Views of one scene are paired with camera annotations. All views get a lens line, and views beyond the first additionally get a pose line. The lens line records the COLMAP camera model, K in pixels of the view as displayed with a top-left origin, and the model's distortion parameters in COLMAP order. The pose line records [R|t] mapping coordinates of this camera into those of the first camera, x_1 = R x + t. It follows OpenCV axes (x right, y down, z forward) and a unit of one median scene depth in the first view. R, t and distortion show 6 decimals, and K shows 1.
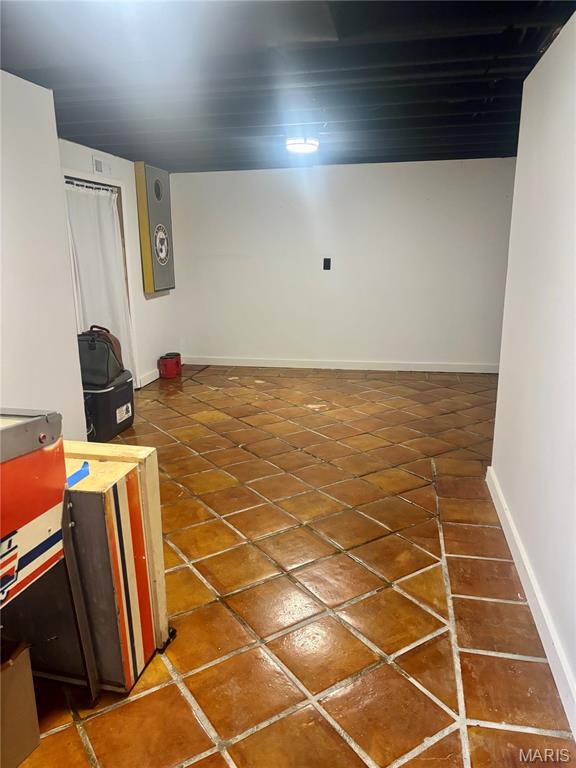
lens RADIAL K [[577.3, 0, 292.9], [0, 577.3, 388.4], [0, 0, 1]] dist [0.040211, -0.033015]
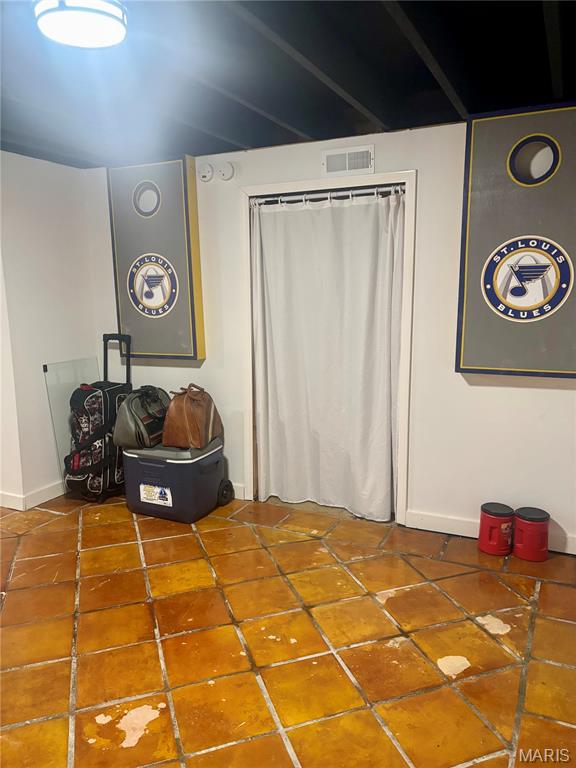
lens RADIAL K [[577.3, 0, 294.6], [0, 577.3, 383.6], [0, 0, 1]] dist [0.040211, -0.033015]
pose [[-0.259655, 0.179444, -0.948883, 0.371801], [-0.213381, 0.947637, 0.237598, -0.322331], [0.941832, 0.264167, -0.207768, 1.271838]]
